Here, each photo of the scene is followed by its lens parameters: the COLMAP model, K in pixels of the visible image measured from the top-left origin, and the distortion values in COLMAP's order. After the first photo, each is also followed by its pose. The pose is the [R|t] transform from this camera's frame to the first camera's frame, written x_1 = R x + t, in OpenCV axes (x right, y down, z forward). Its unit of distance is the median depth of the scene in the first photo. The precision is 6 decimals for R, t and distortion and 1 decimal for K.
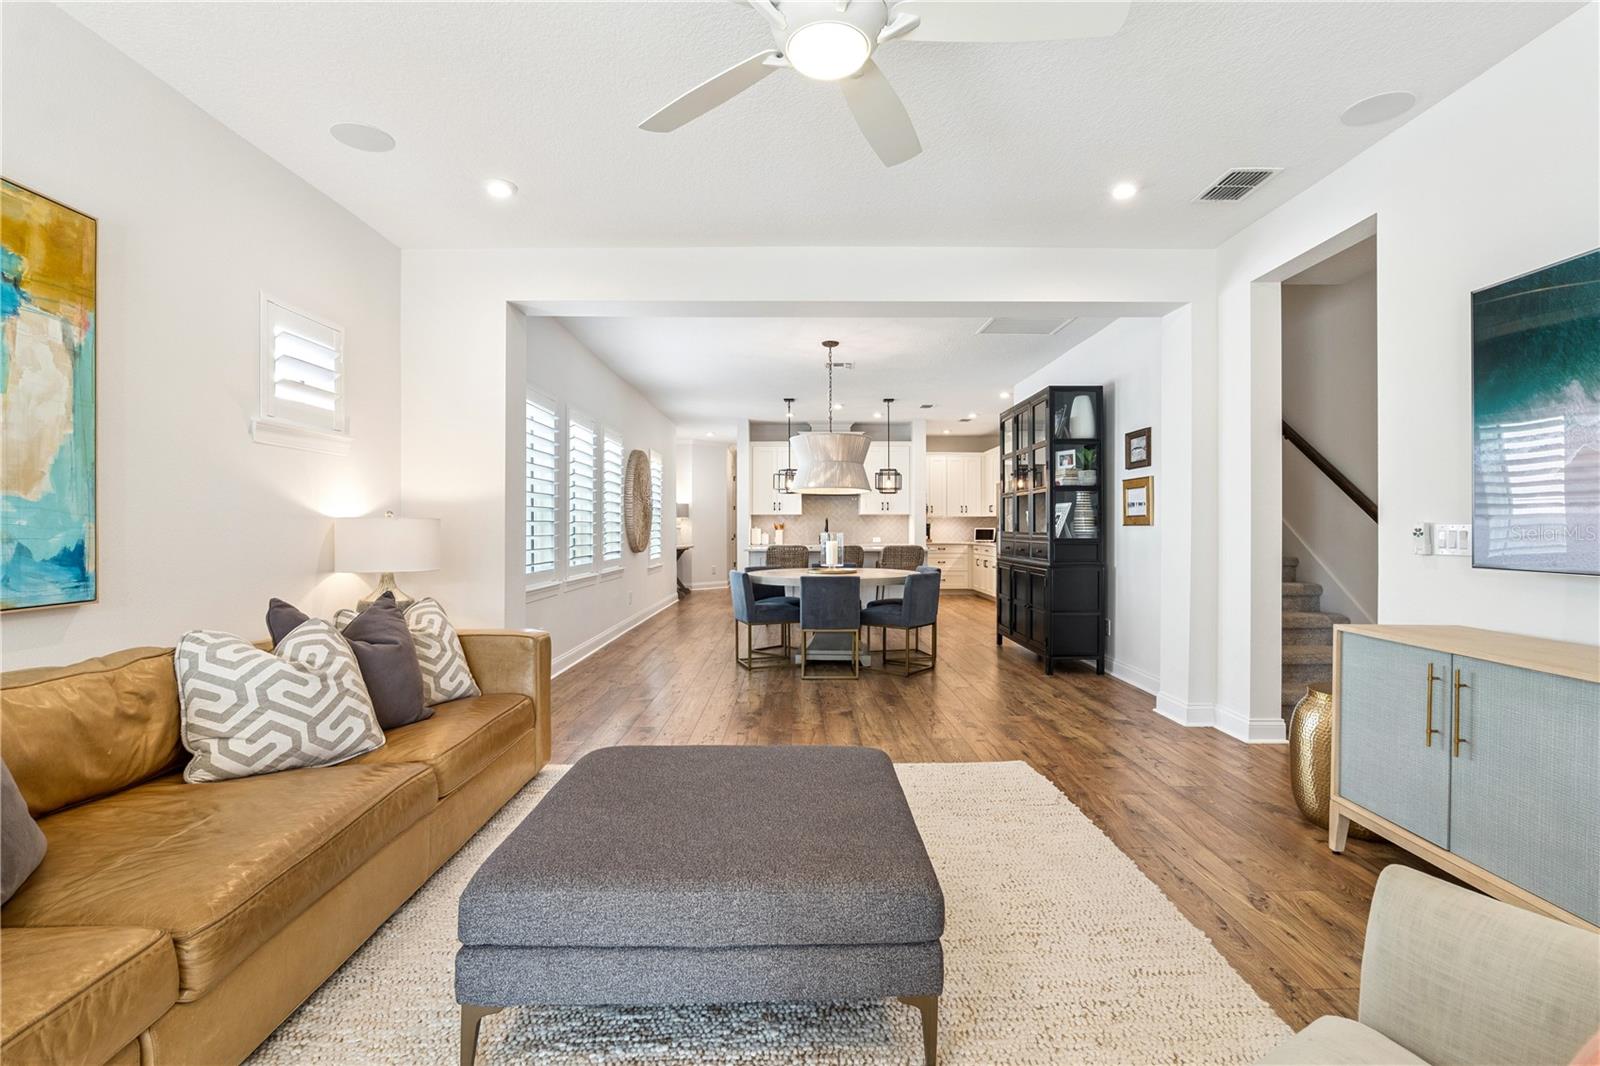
lens RADIAL K [[745.9, 0, 800.0], [0, 745.9, 533.0], [0, 0, 1]] dist [-0.029178, 0.009662]
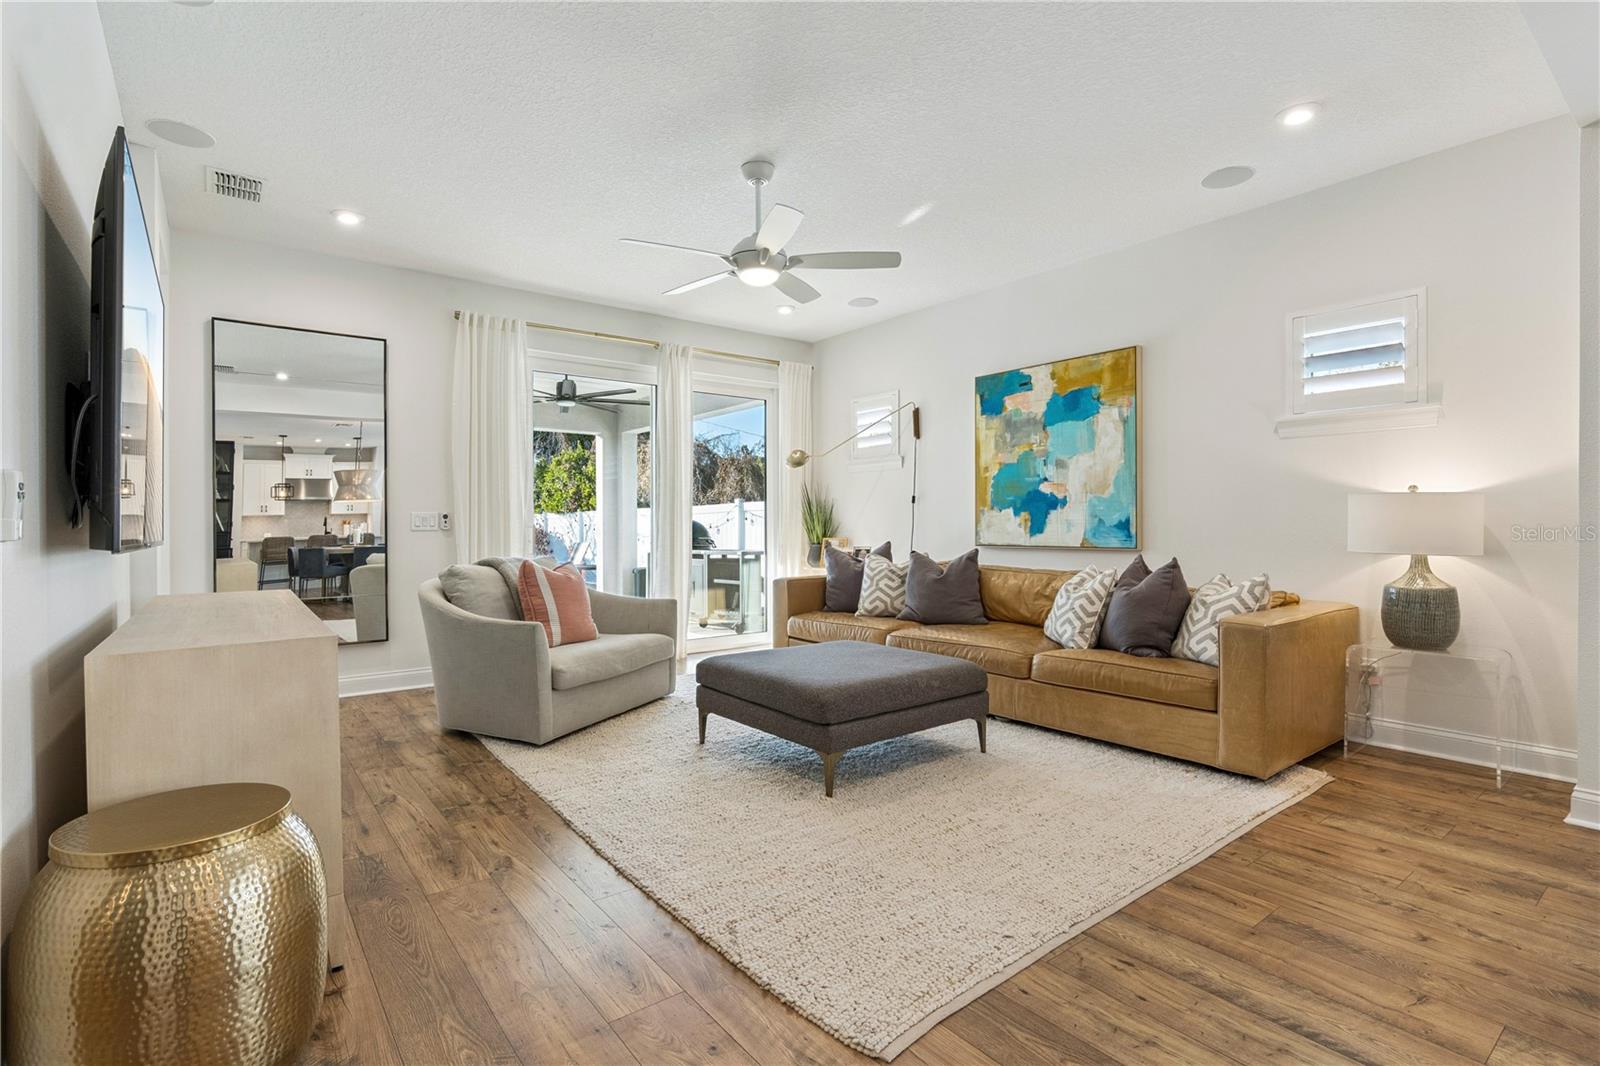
lens RADIAL K [[757.8, 0, 801.2], [0, 757.8, 531.5], [0, 0, 1]] dist [-0.021817, 0.010075]
pose [[-0.796333, 0.008561, -0.604798, 0.362649], [0.000370, 0.999907, 0.013667, 0.008806], [0.604858, 0.010660, -0.796262, 0.817757]]
